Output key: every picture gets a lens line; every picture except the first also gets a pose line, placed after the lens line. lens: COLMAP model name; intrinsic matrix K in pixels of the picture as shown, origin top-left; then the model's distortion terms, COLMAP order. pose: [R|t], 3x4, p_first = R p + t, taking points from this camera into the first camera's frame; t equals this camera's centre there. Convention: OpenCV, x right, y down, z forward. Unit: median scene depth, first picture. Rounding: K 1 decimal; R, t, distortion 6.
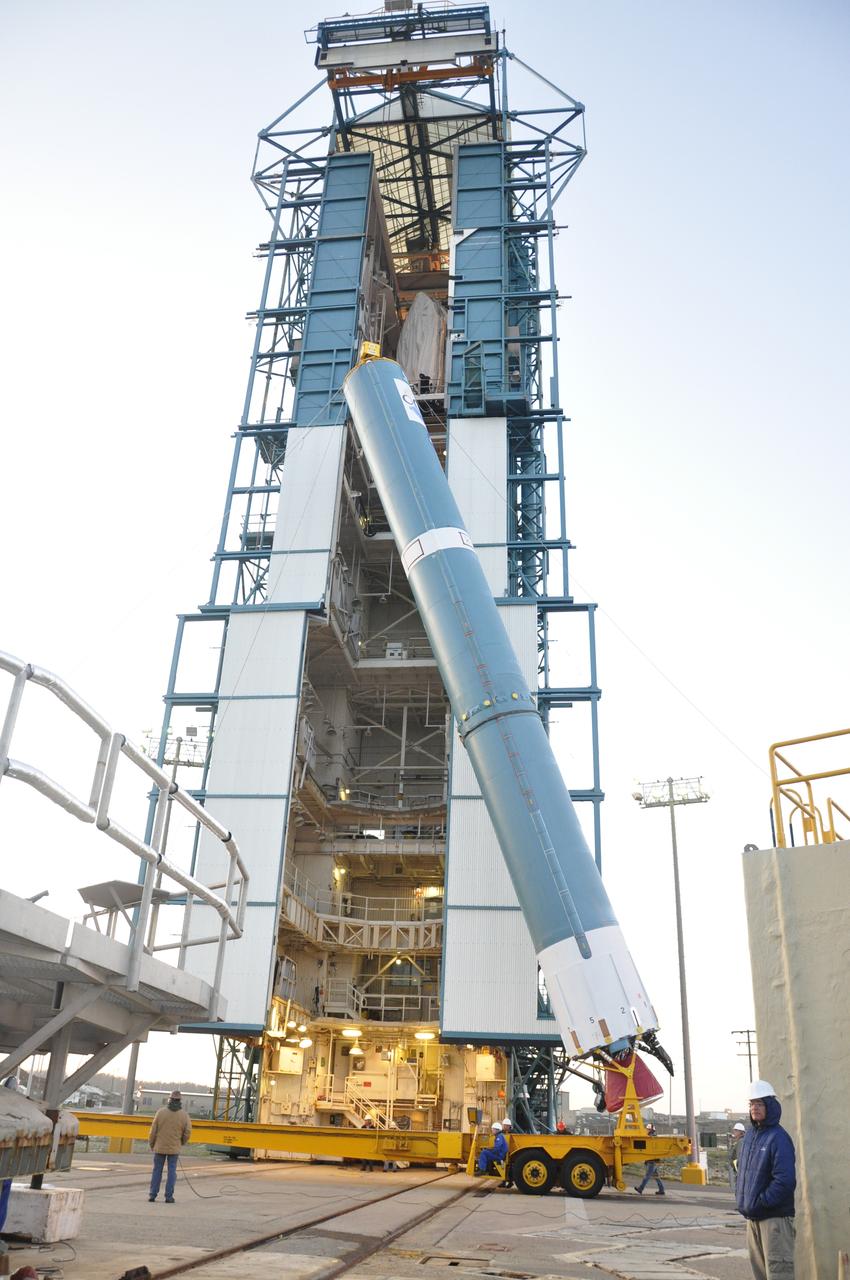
lens RADIAL K [[975.3, 0, 425.0], [0, 975.3, 640.0], [0, 0, 1]] dist [-0.038099, 0.000270]
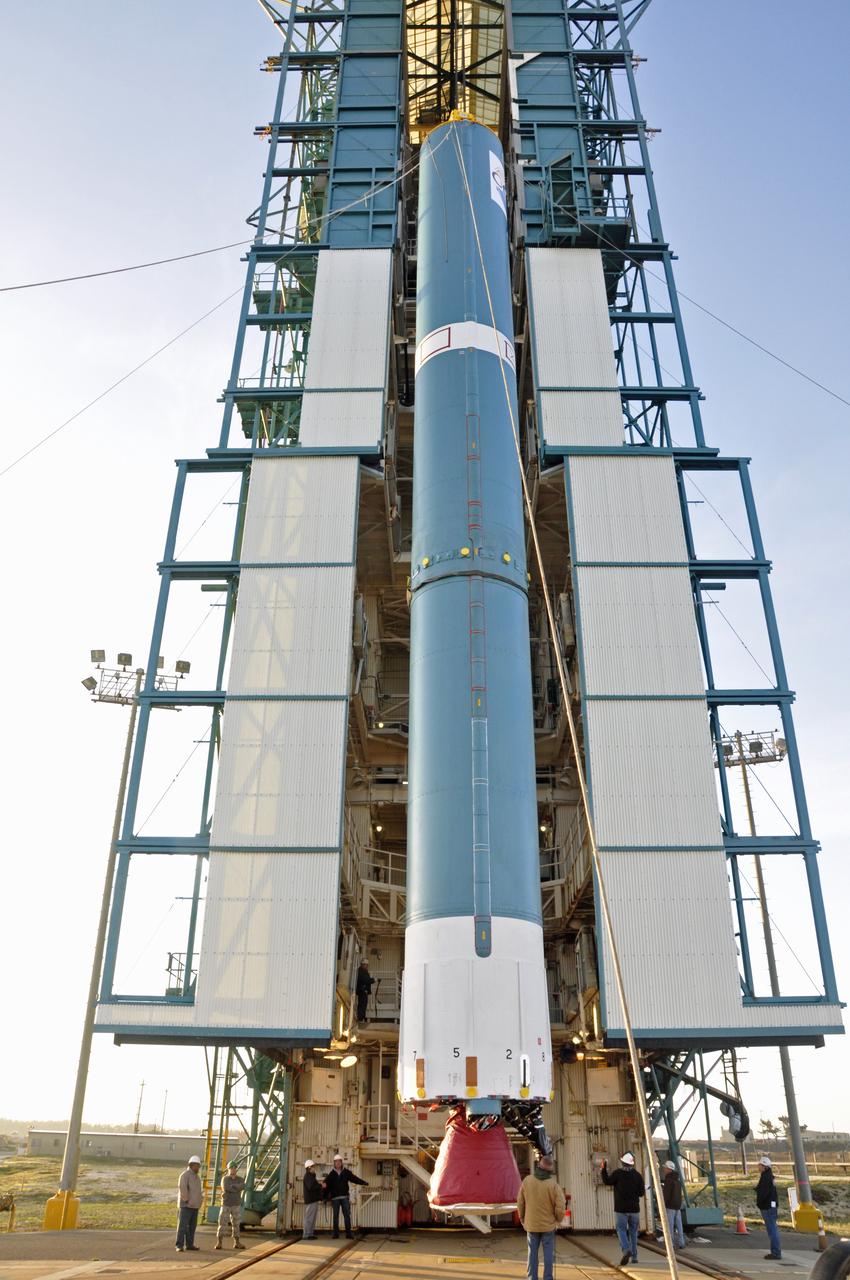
lens RADIAL K [[948.4, 0, 438.6], [0, 948.4, 642.6], [0, 0, 1]] dist [-0.056813, 0.041921]
pose [[0.993425, 0.017936, 0.113070, -0.136112], [-0.014027, 0.999279, -0.035272, 0.127832], [-0.113621, 0.033454, 0.992961, 0.286728]]
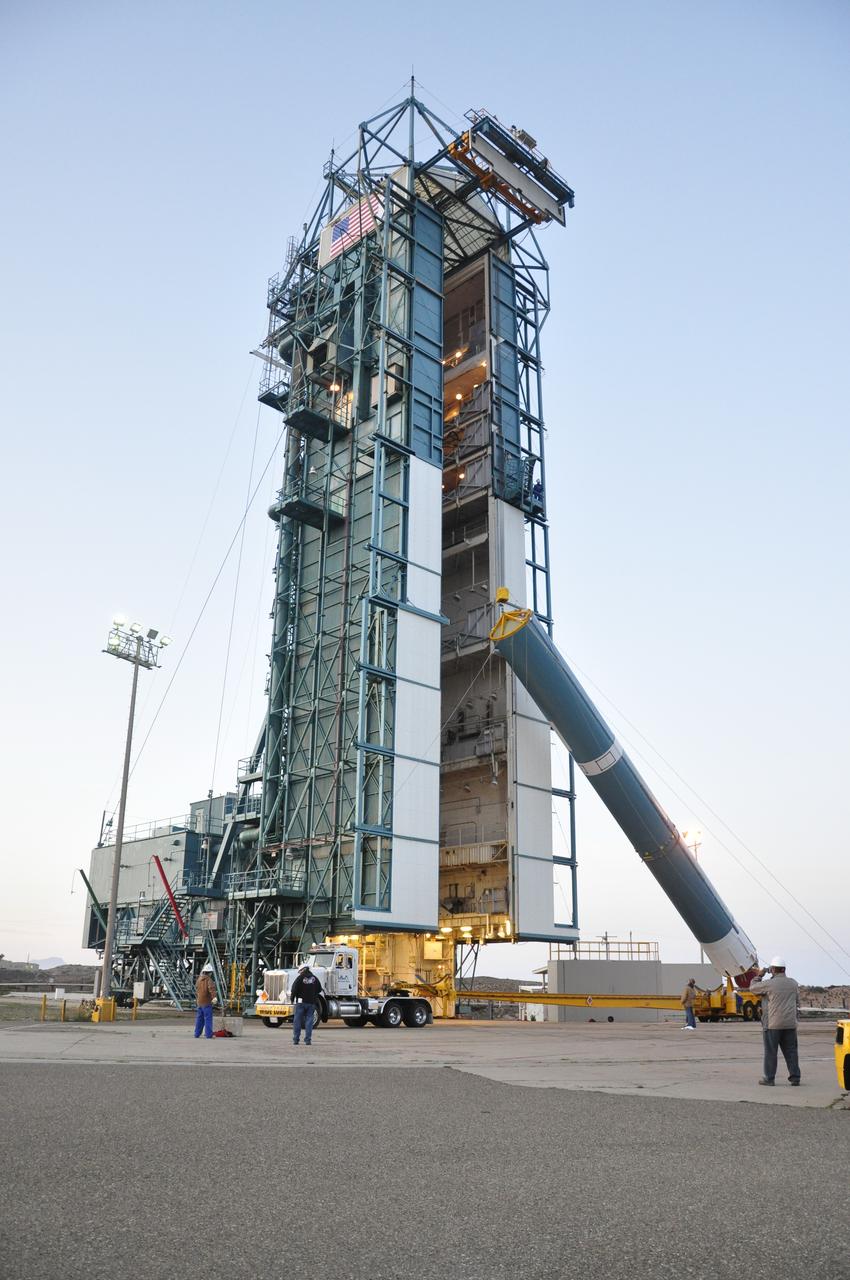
lens RADIAL K [[975.3, 0, 425.0], [0, 975.3, 640.0], [0, 0, 1]] dist [-0.038099, 0.000270]
pose [[0.627992, 0.241451, 0.739815, -1.076658], [-0.337904, 0.940962, -0.020269, 0.025625], [-0.701032, -0.237258, 0.672505, 0.112158]]
